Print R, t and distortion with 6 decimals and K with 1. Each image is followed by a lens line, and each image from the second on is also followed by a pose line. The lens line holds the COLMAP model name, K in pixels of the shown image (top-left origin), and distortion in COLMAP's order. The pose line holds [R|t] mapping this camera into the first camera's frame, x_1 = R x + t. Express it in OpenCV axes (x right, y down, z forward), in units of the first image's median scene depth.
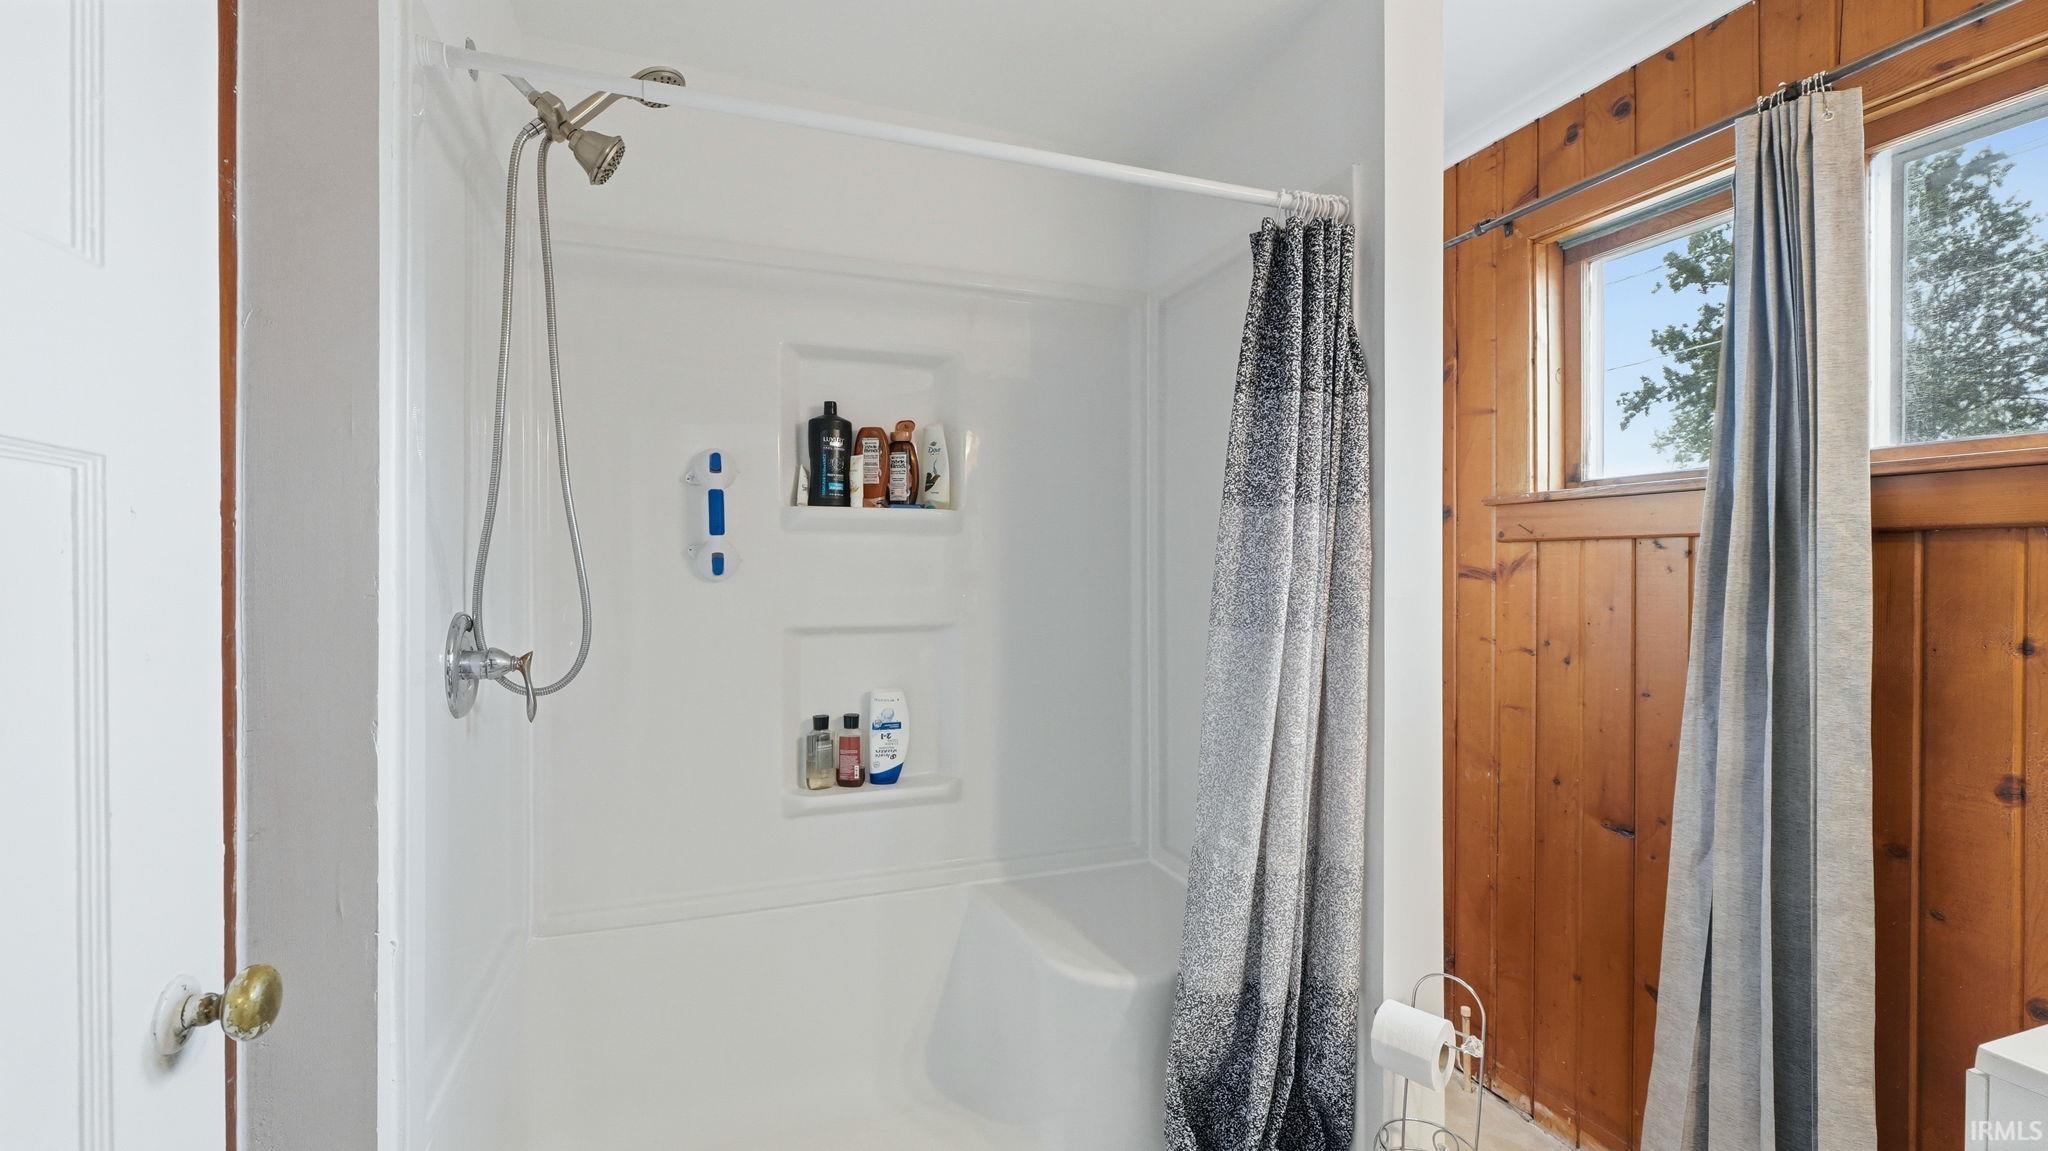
lens RADIAL K [[872.4, 0, 1021.8], [0, 872.4, 566.7], [0, 0, 1]] dist [-0.000863, -0.000319]
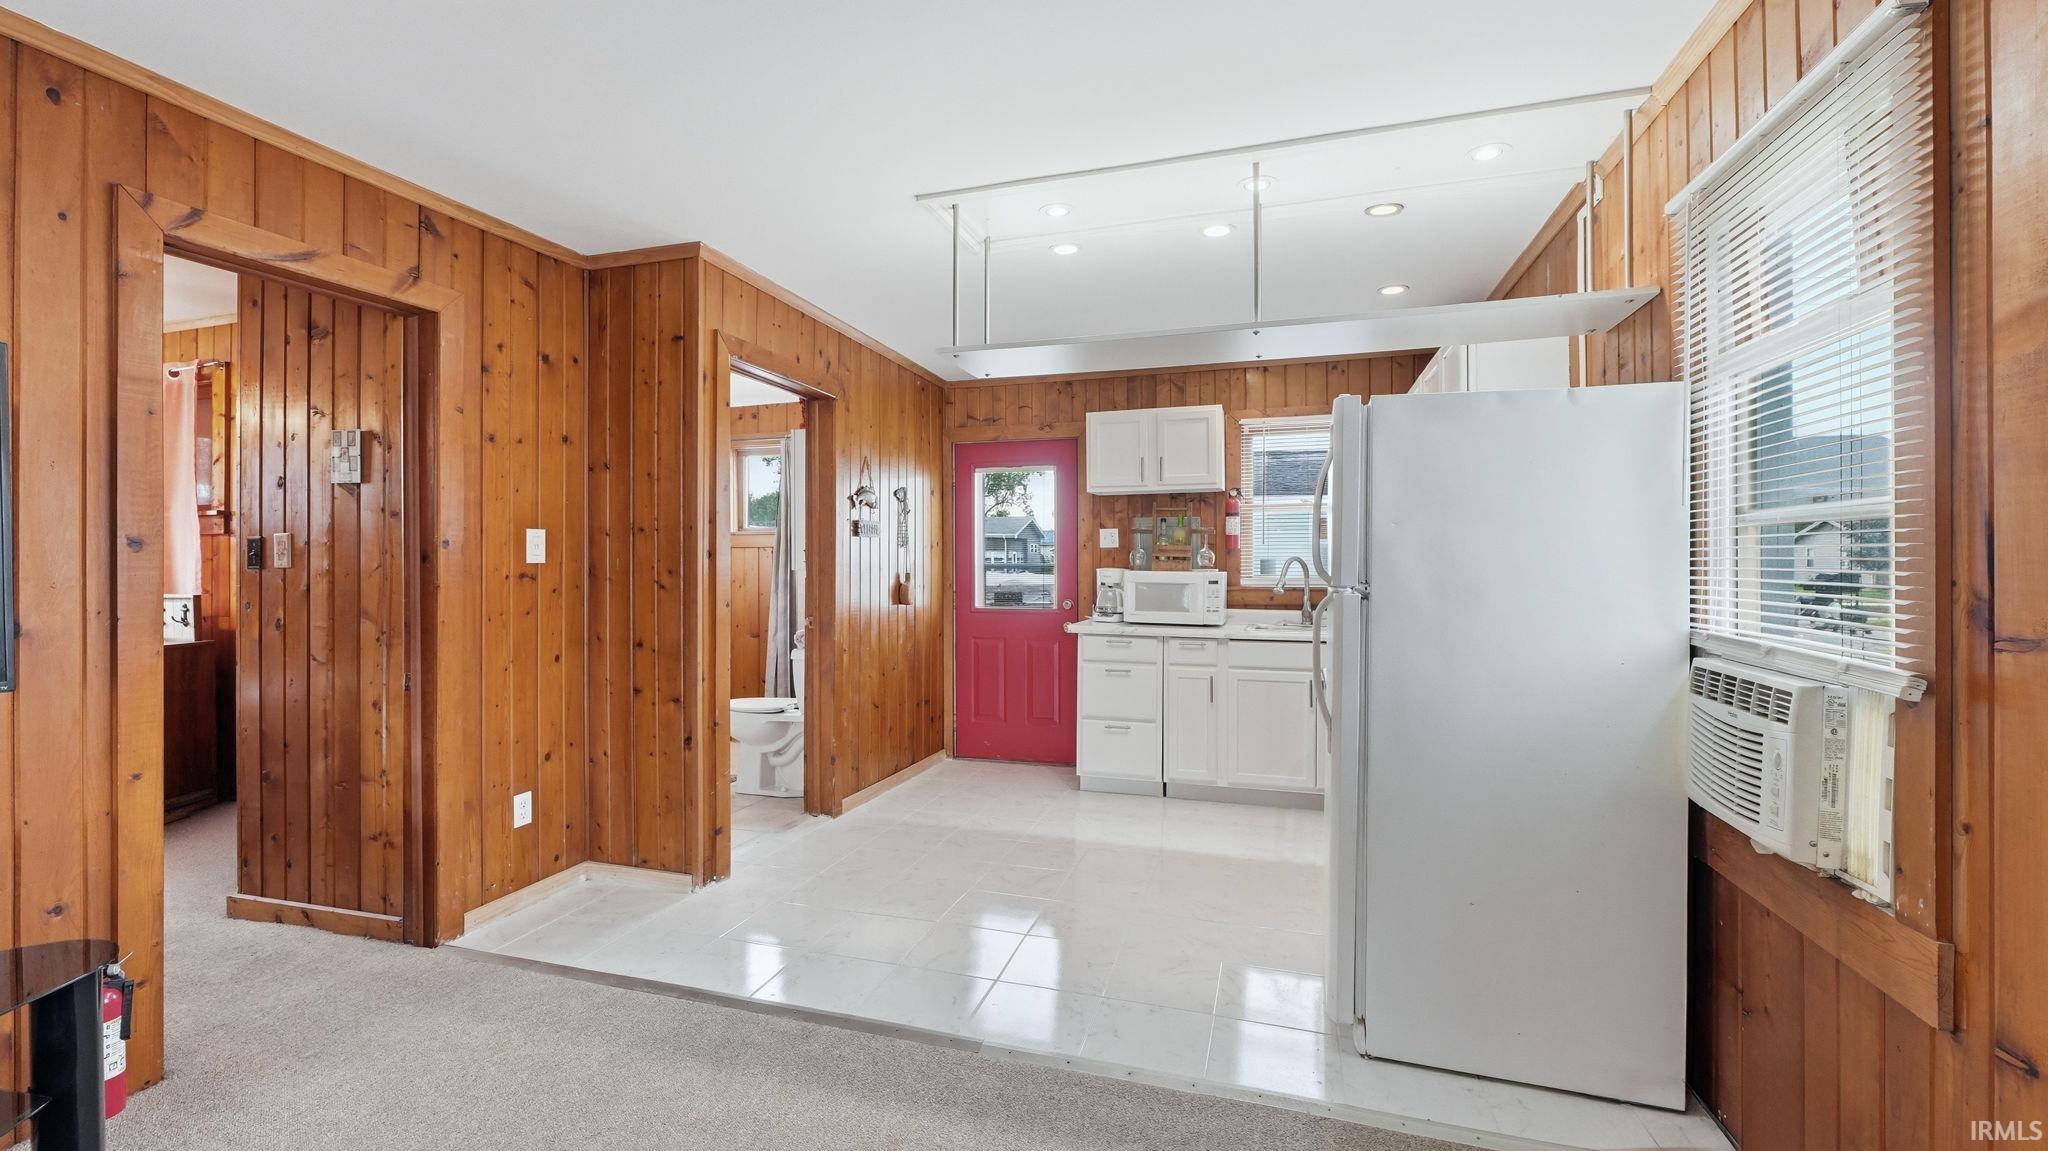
lens RADIAL K [[855.6, 0, 1022.8], [0, 855.6, 561.9], [0, 0, 1]] dist [-0.005247, -0.000136]
pose [[0.591386, -0.008707, 0.806341, -1.580518], [0.010241, 0.999942, 0.003287, 0.020657], [-0.806323, 0.006313, 0.591441, -2.071711]]
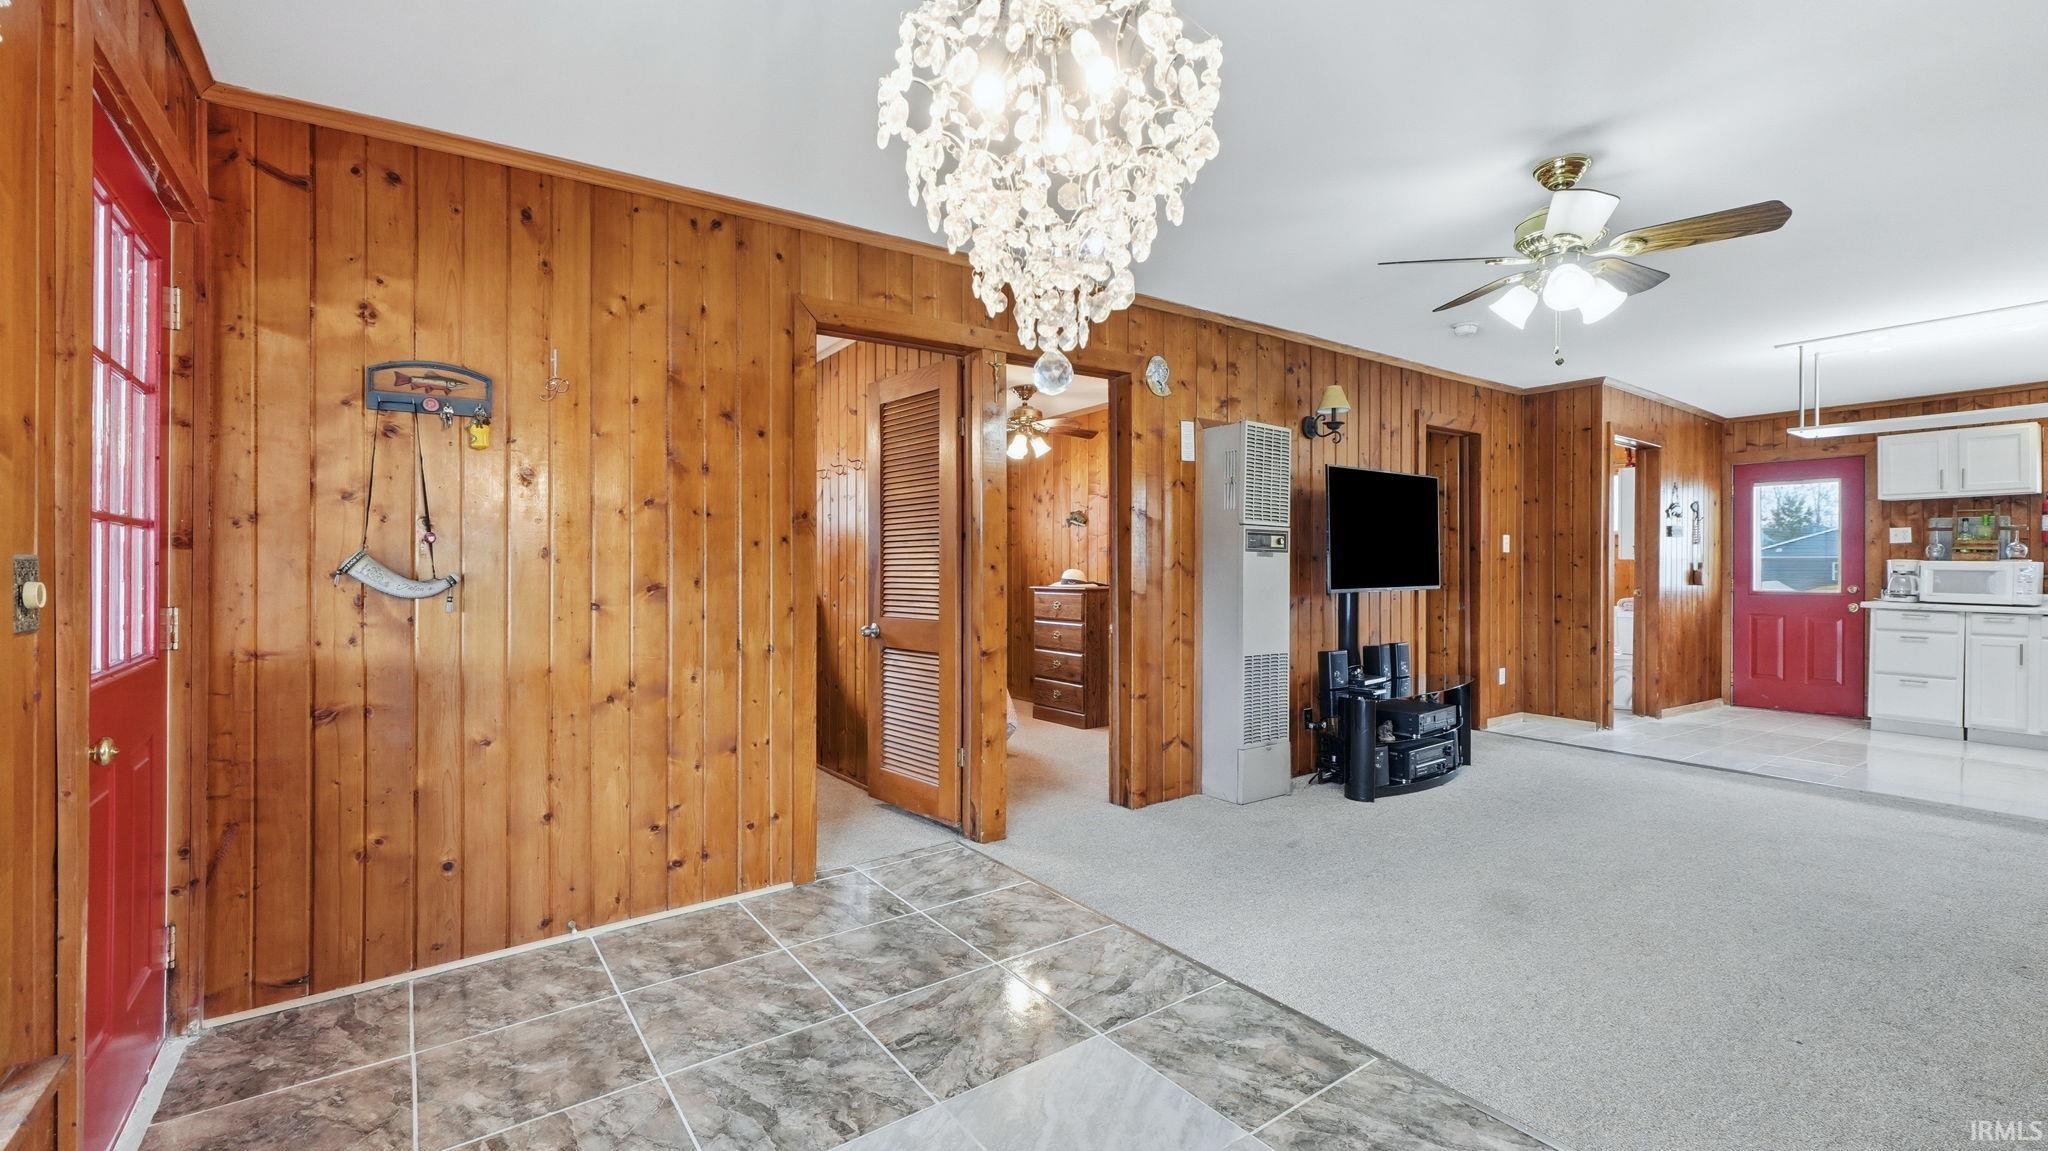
lens RADIAL K [[872.4, 0, 1021.8], [0, 872.4, 566.7], [0, 0, 1]] dist [-0.000863, -0.000319]
pose [[0.959064, -0.003533, 0.283166, -3.969046], [0.004483, 0.999986, -0.002706, 0.086906], [-0.283152, 0.003865, 0.959067, -3.208498]]
